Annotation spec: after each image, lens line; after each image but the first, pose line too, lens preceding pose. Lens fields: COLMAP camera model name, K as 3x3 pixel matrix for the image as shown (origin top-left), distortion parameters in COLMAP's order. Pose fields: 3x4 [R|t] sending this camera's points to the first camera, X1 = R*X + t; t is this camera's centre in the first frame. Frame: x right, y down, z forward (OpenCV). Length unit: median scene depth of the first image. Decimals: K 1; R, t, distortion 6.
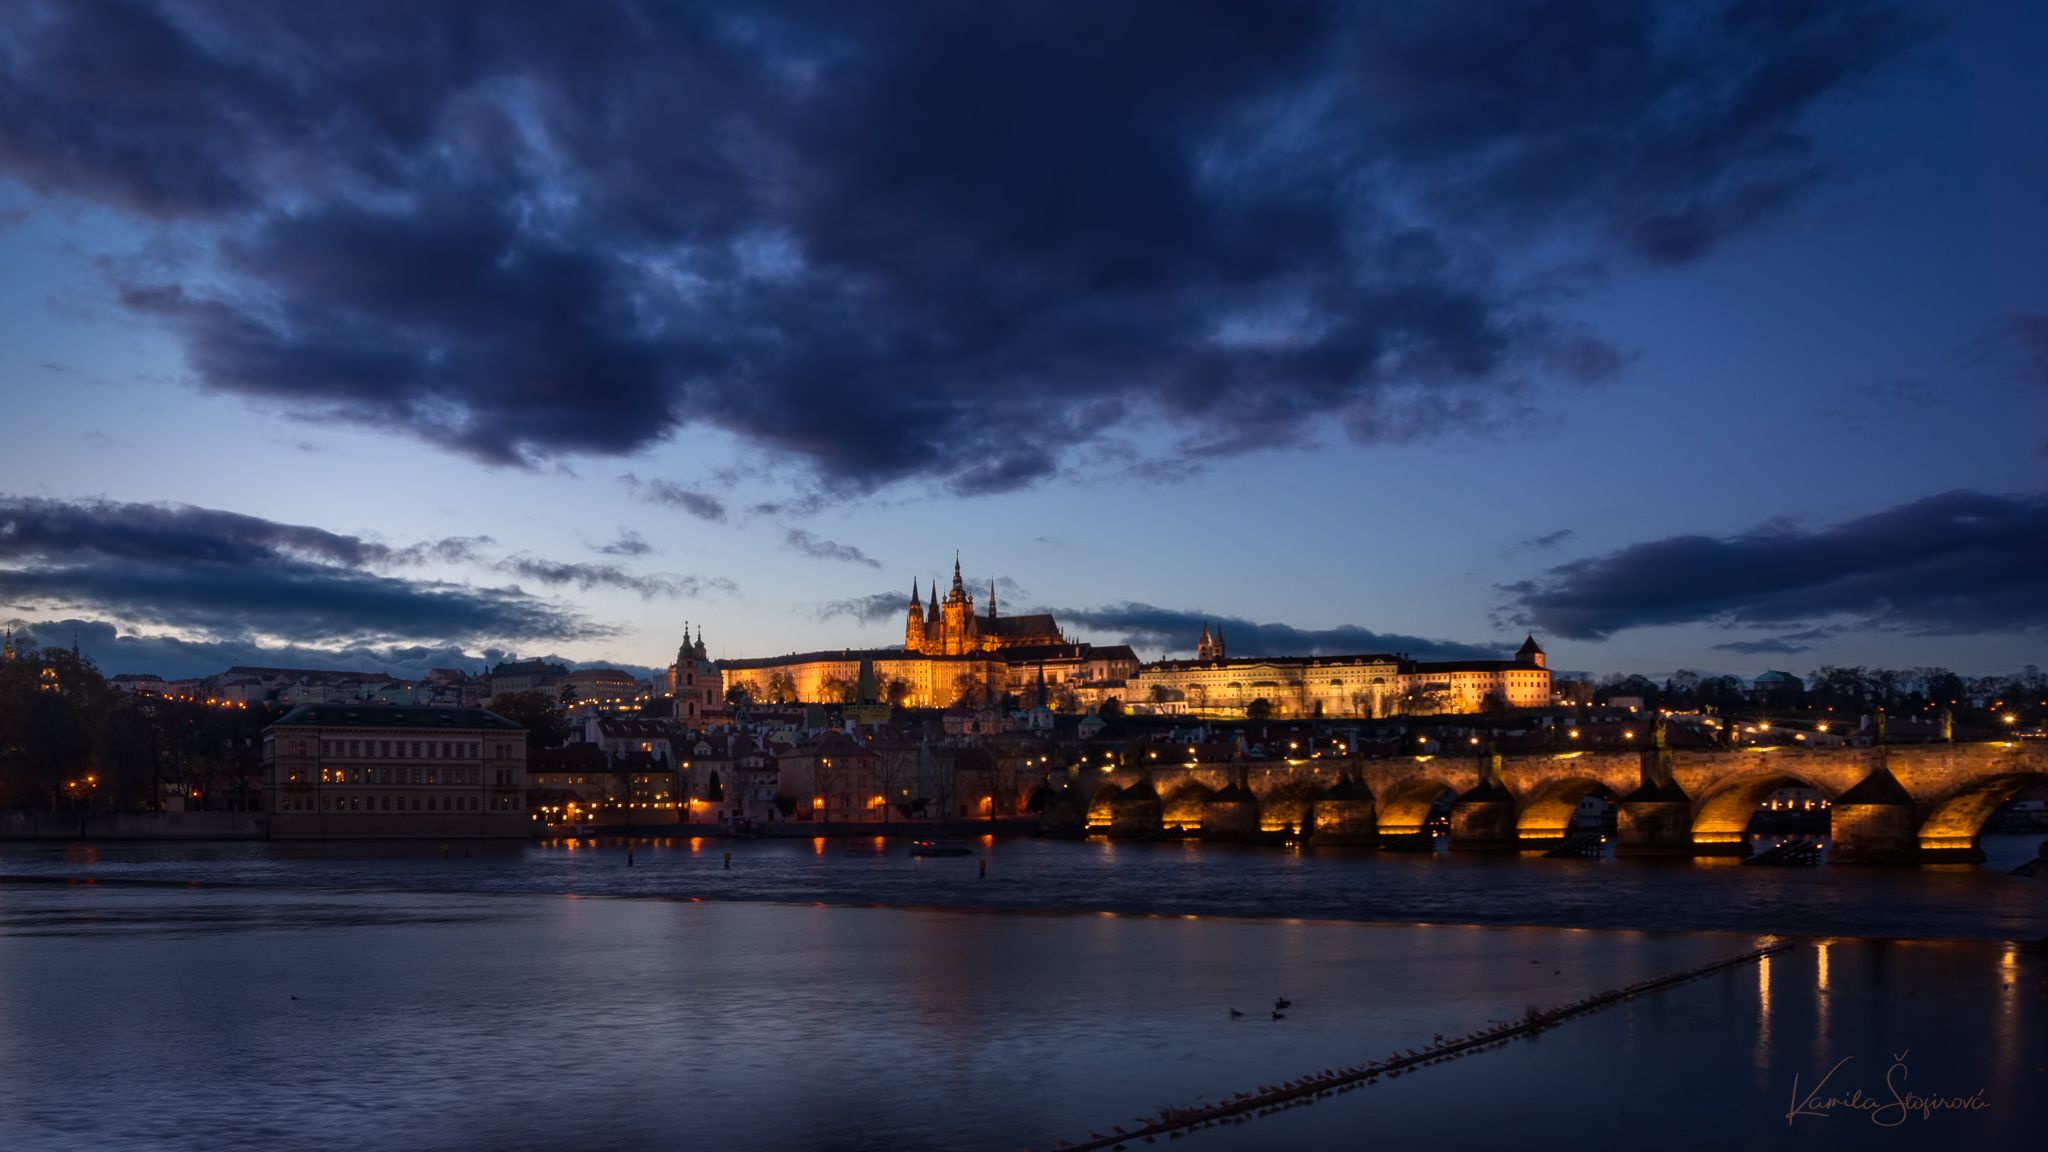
lens RADIAL K [[1811.9, 0, 878.1], [0, 1811.9, 771.4], [0, 0, 1]] dist [-0.012725, -0.012941]
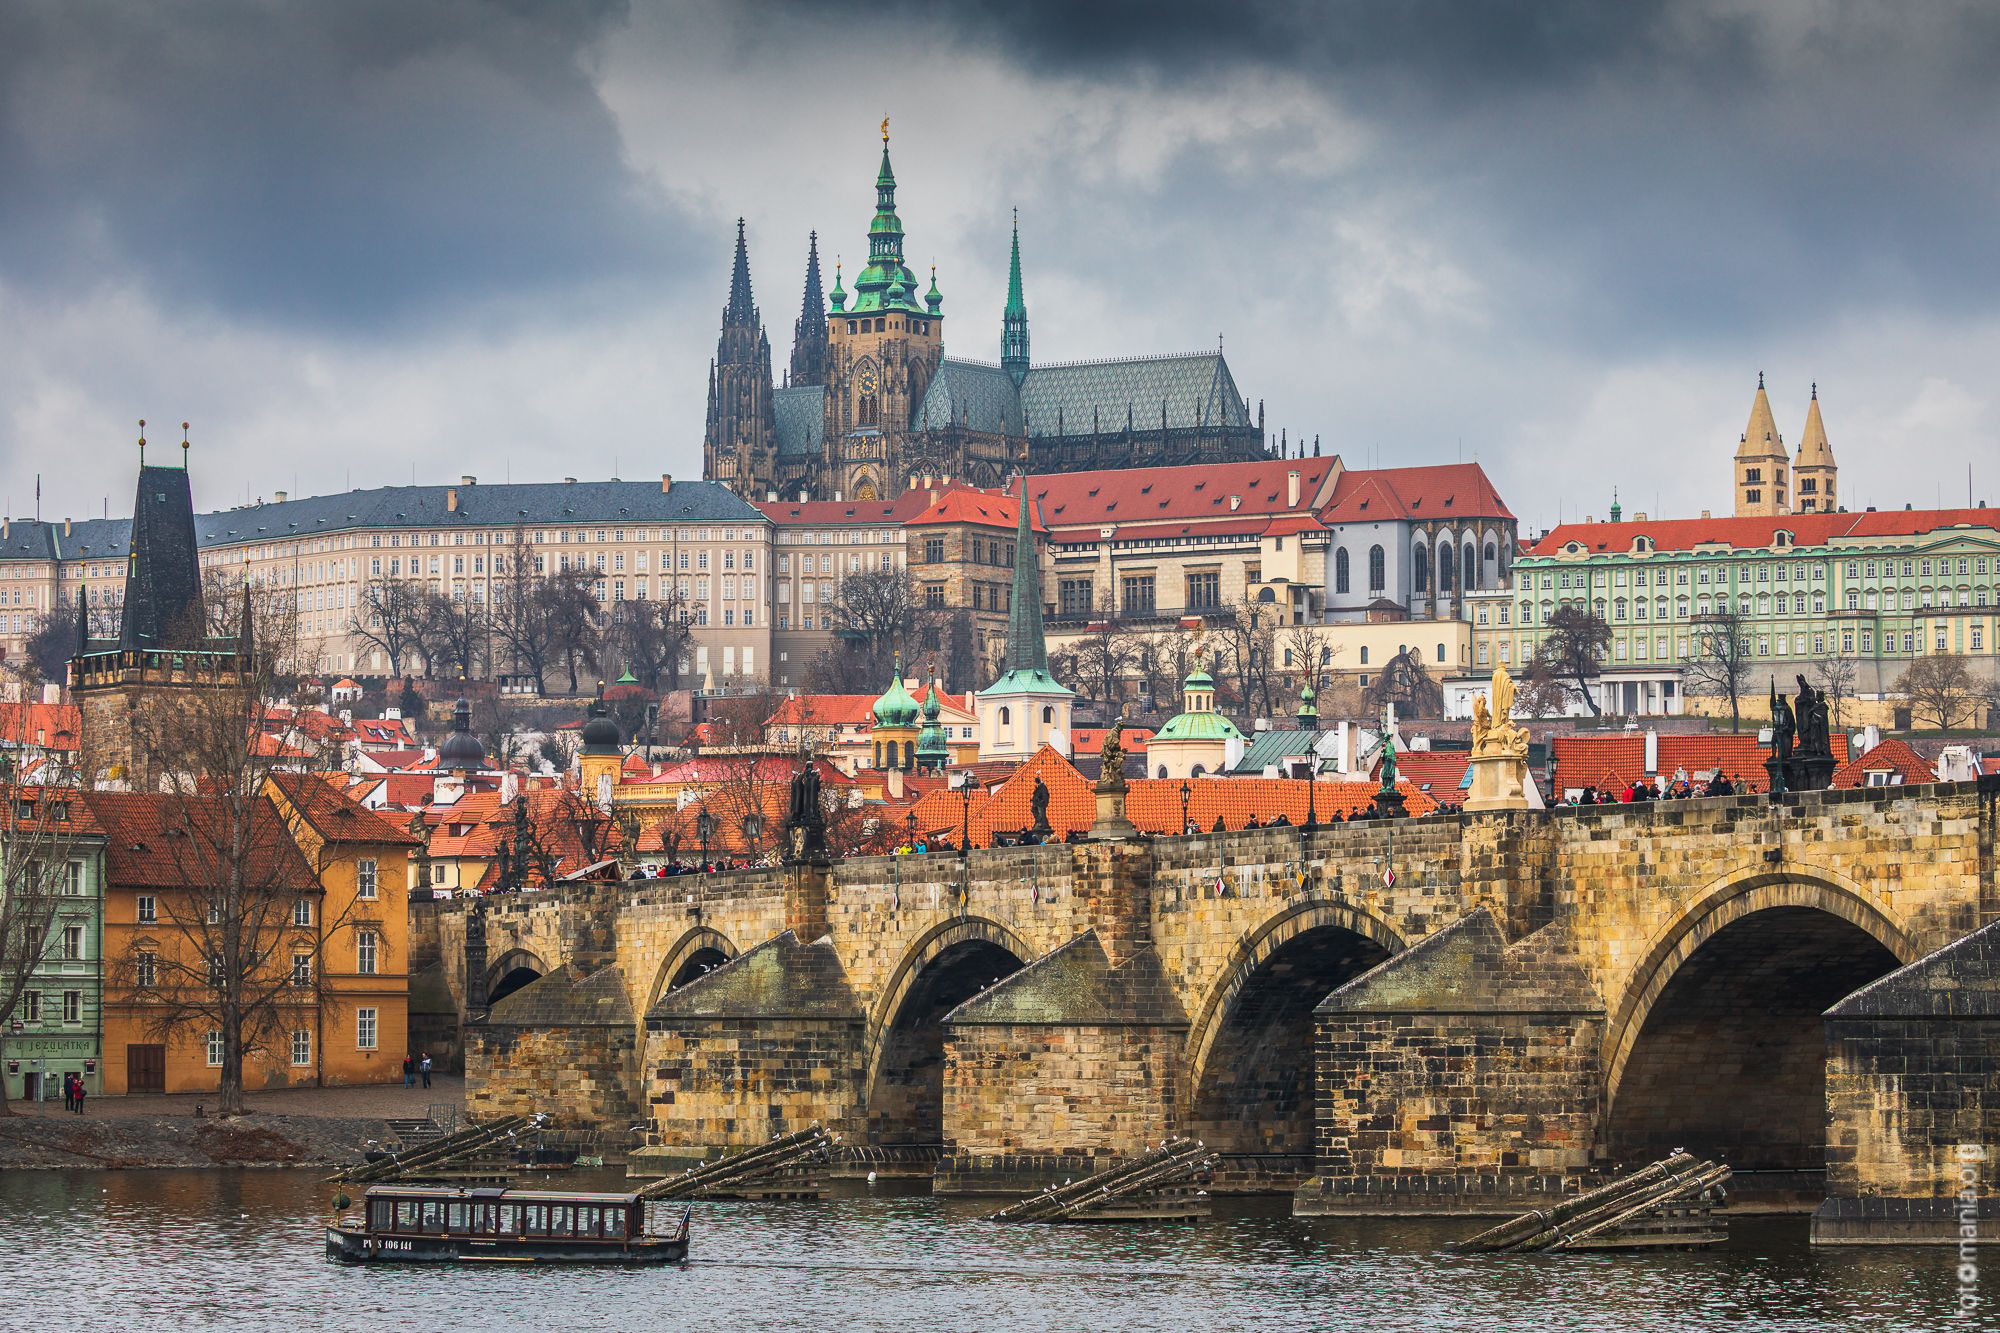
lens RADIAL K [[6077.9, 0, 1002.5], [0, 6077.9, 667.8], [0, 0, 1]] dist [-0.072985, 0.239485]
pose [[0.999978, 0.000174, 0.006644, 0.066940], [0.000131, 0.998948, -0.045851, 0.002877], [-0.006645, 0.045851, 0.998926, 0.098383]]
